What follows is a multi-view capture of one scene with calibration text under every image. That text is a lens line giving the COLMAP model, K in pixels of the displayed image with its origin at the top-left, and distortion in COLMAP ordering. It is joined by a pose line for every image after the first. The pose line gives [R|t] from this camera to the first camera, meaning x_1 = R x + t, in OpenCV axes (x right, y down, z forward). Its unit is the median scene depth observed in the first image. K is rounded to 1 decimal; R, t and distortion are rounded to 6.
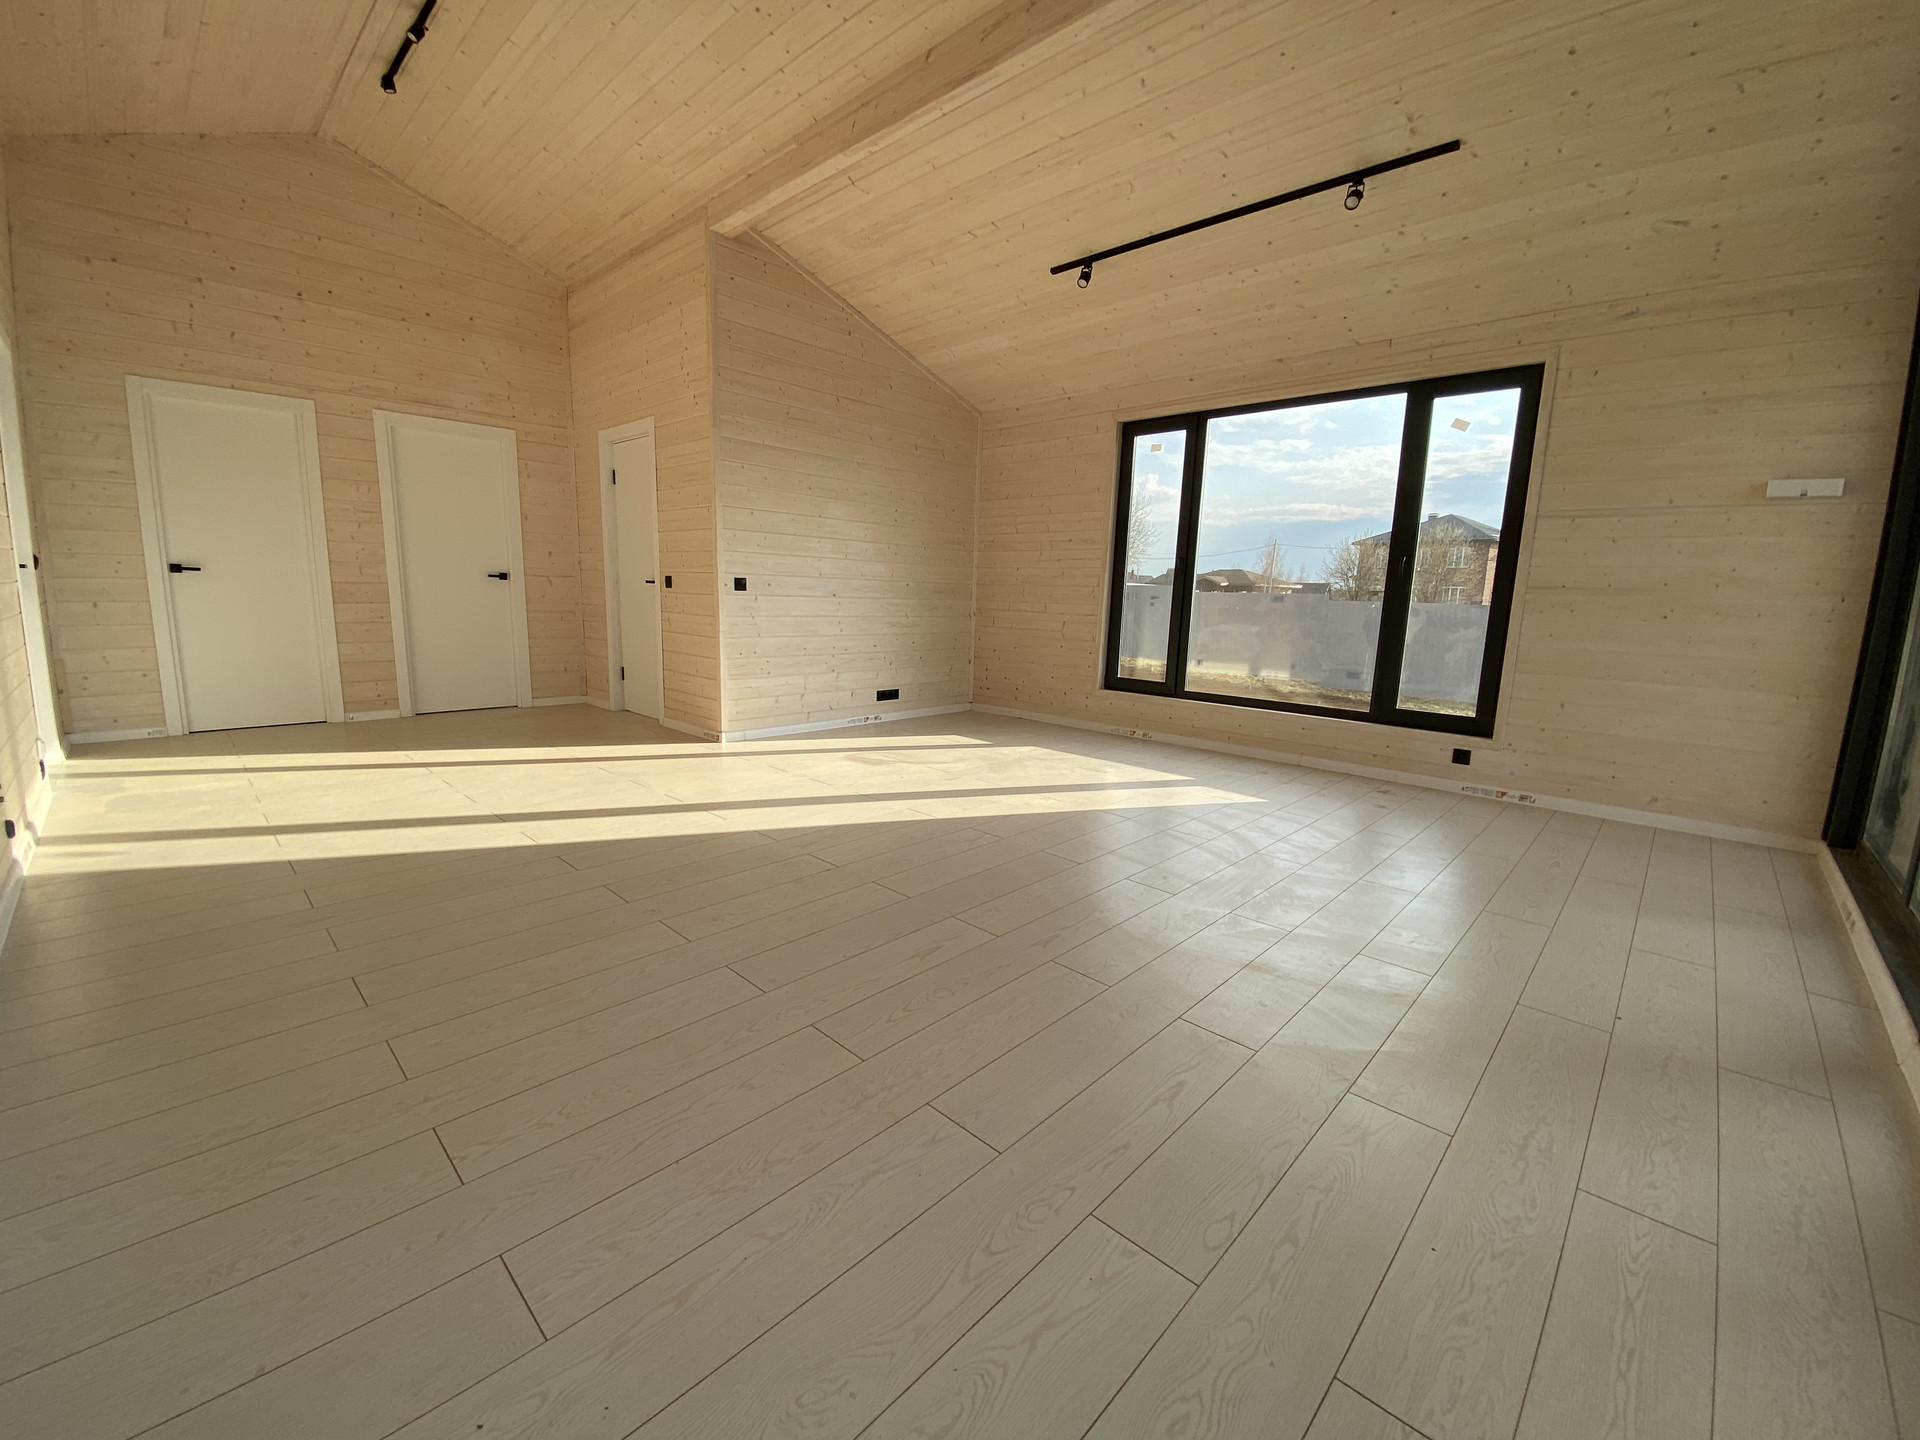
lens RADIAL K [[772.7, 0, 956.3], [0, 772.7, 721.6], [0, 0, 1]] dist [-0.001181, -0.011648]
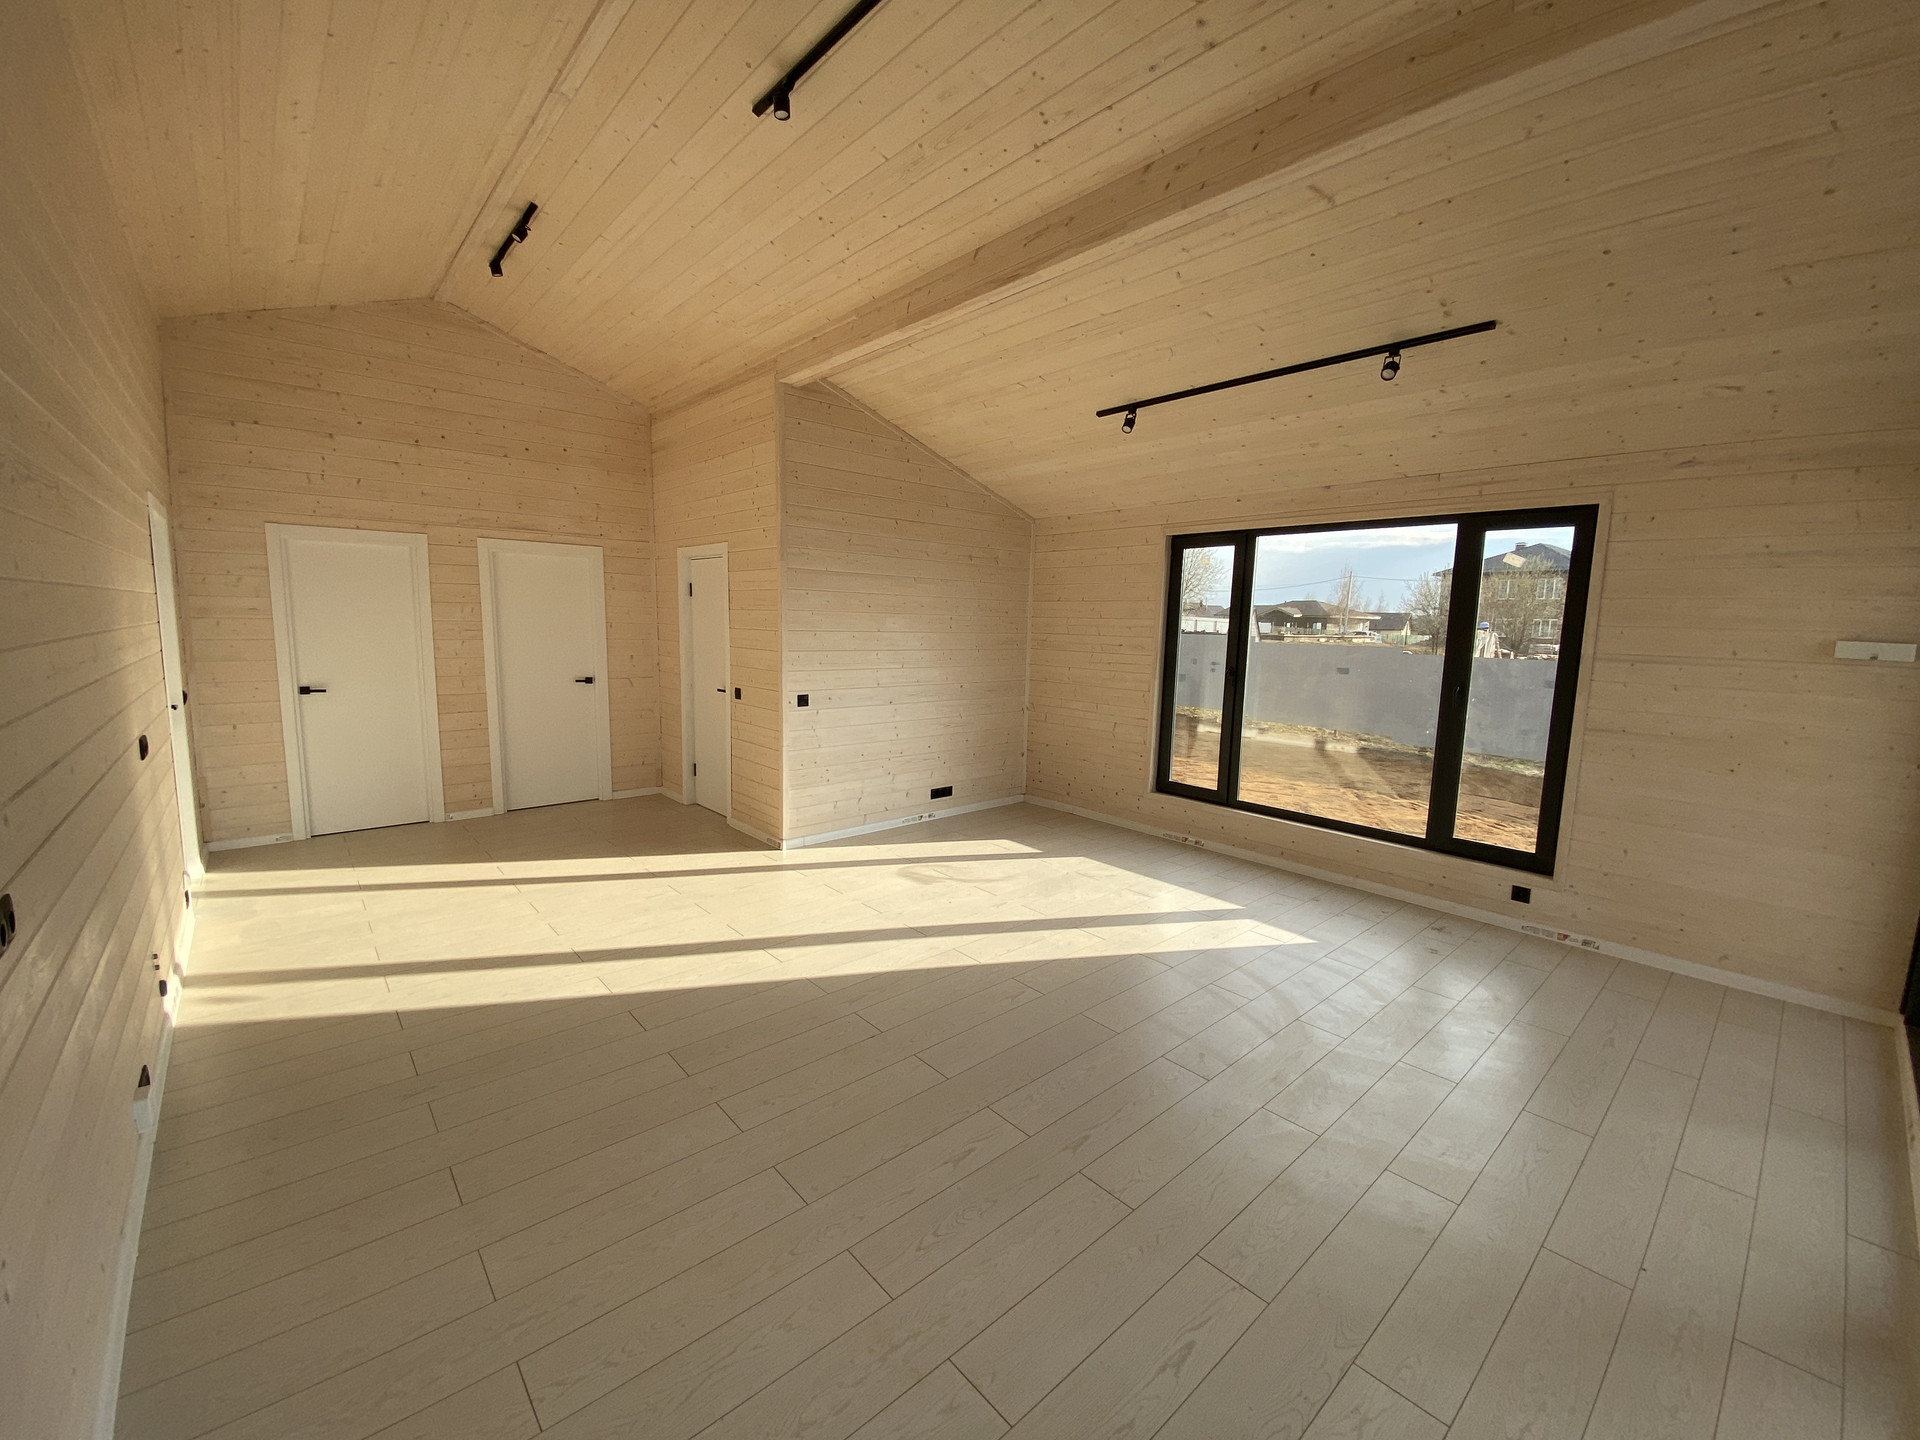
lens RADIAL K [[772.7, 0, 956.4], [0, 772.7, 718.0], [0, 0, 1]] dist [-0.001181, -0.011648]
pose [[0.996461, 0.003617, -0.083984, 0.022682], [-0.007012, 0.999168, -0.040164, -0.134152], [0.083769, 0.040611, 0.995657, -0.041137]]
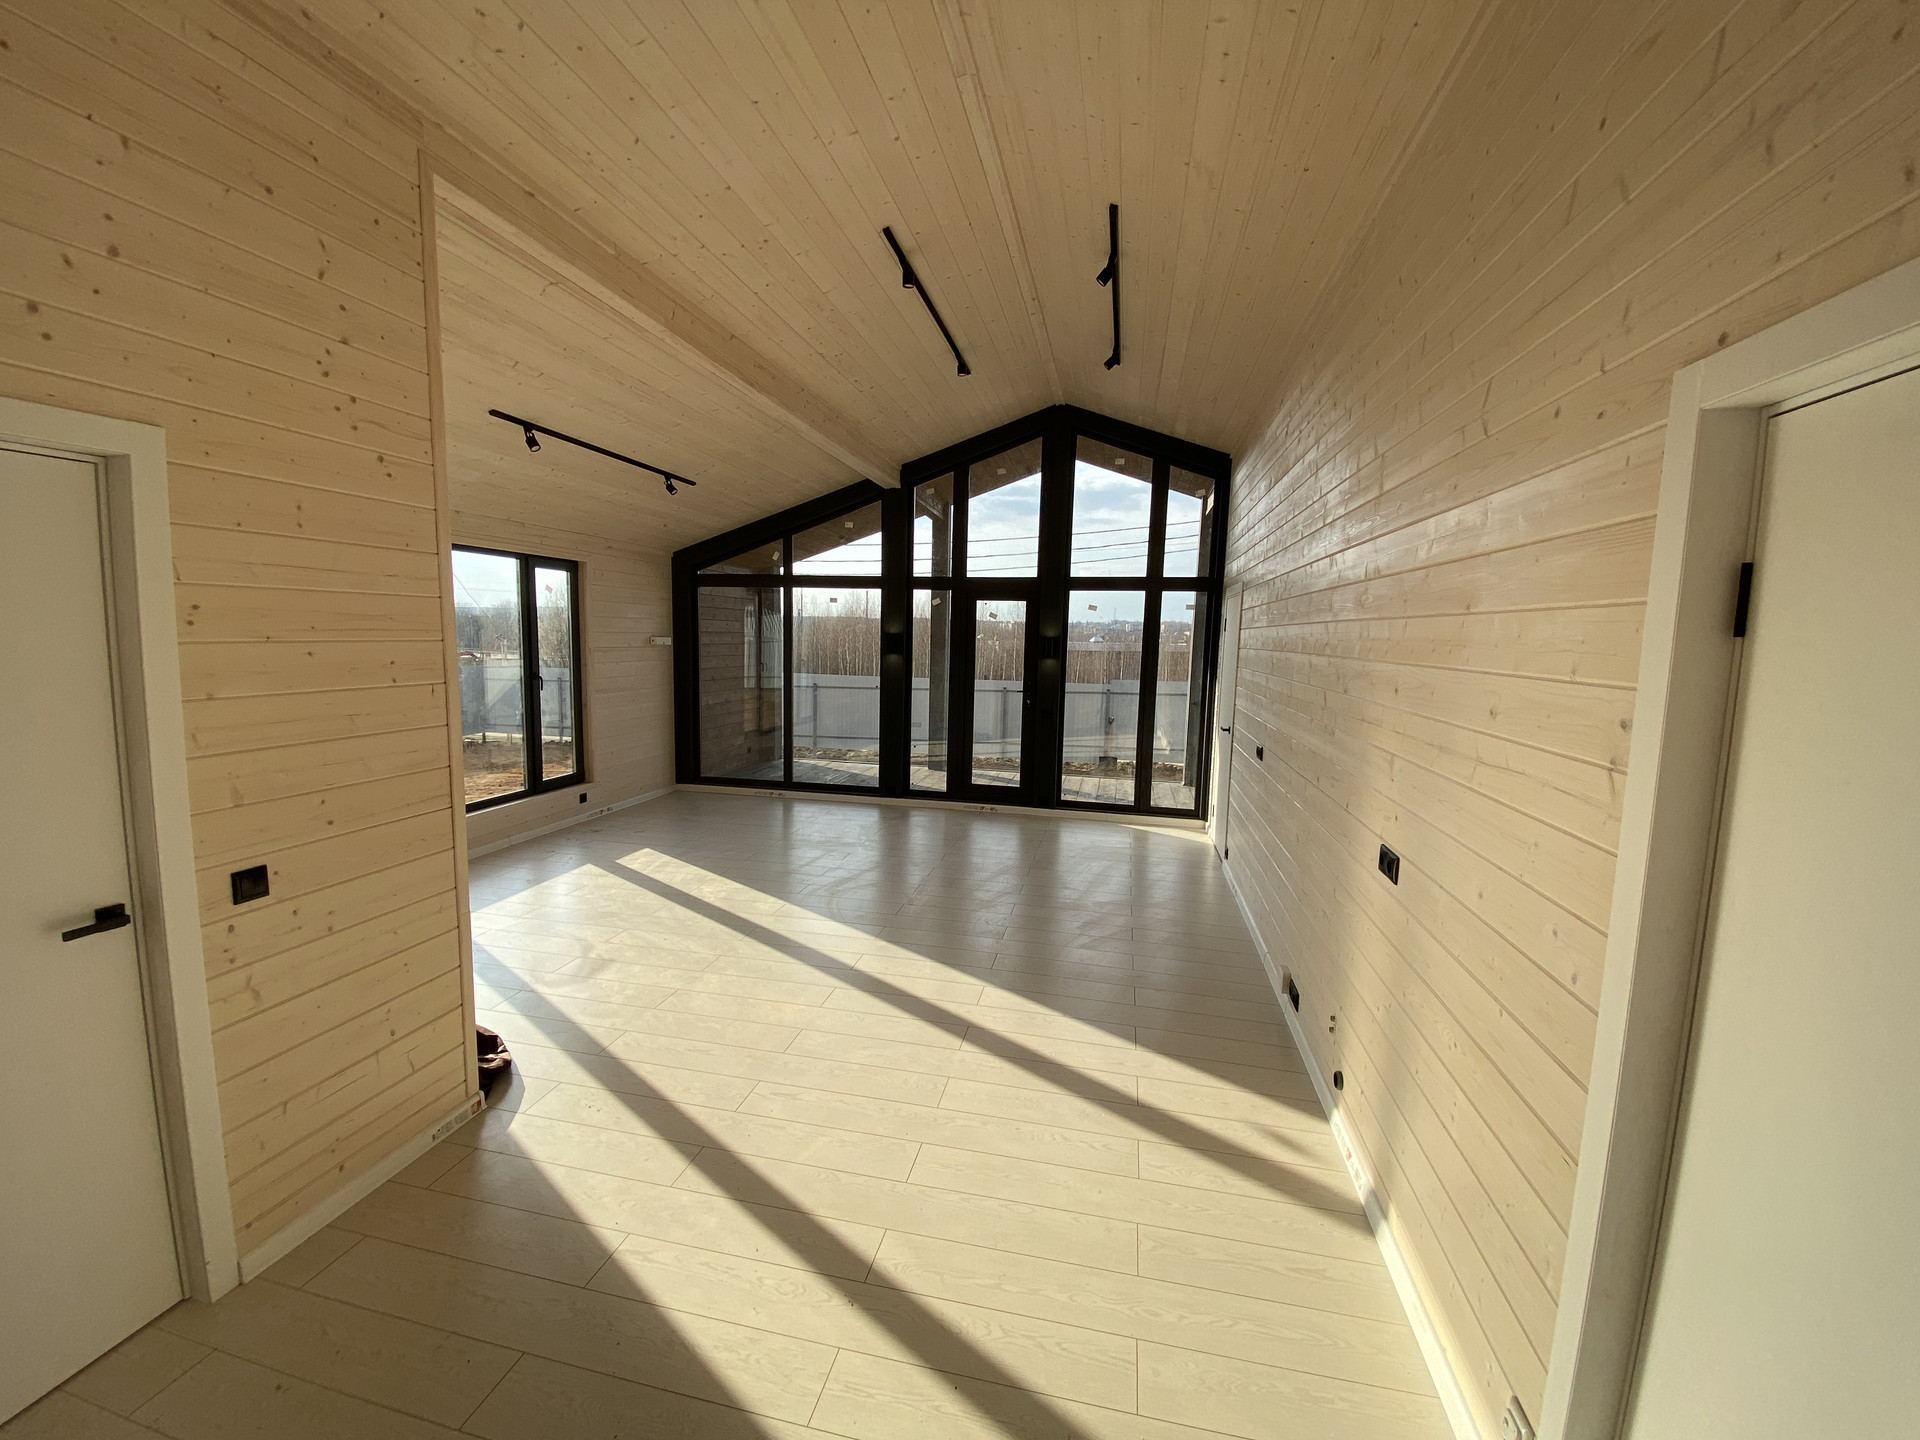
lens RADIAL K [[772.7, 0, 955.1], [0, 772.7, 722.5], [0, 0, 1]] dist [-0.001181, -0.011648]
pose [[-0.516803, -0.139447, 0.844671, -1.063947], [0.100202, 0.970011, 0.221447, -0.381788], [-0.850220, 0.199083, -0.487332, 1.097767]]
